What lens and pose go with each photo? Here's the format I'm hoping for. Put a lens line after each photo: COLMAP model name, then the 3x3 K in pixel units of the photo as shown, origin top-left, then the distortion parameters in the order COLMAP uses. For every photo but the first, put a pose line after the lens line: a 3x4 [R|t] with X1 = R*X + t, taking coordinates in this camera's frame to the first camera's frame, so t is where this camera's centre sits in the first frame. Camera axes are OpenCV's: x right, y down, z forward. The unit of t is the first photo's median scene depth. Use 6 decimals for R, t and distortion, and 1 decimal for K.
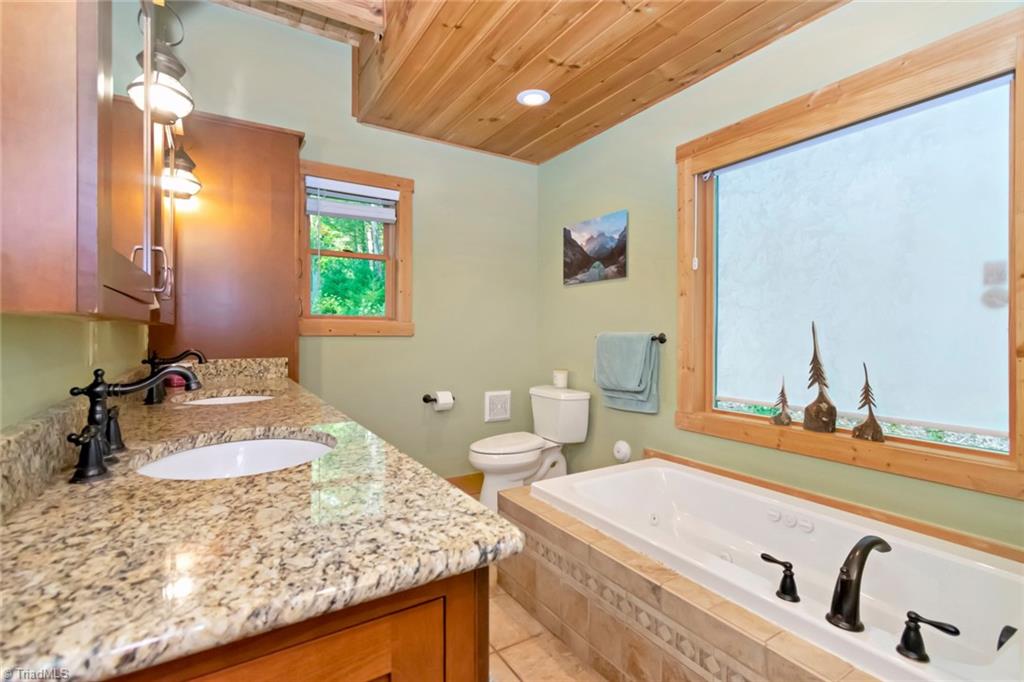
lens RADIAL K [[470.6, 0, 514.2], [0, 470.6, 341.0], [0, 0, 1]] dist [0.001909, -0.000893]
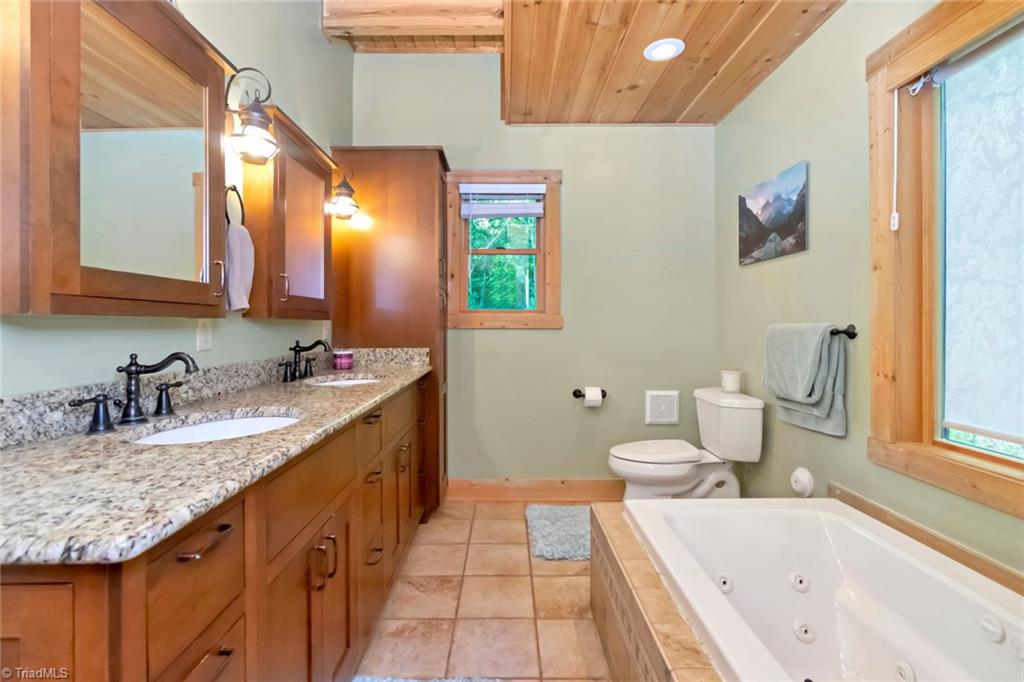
lens RADIAL K [[470.6, 0, 511.8], [0, 470.6, 331.4], [0, 0, 1]] dist [0.001909, -0.000893]
pose [[0.852463, 0.002610, -0.522780, 0.239817], [-0.004319, 0.999989, -0.002051, -0.002711], [0.522769, 0.004006, 0.852465, 0.121964]]
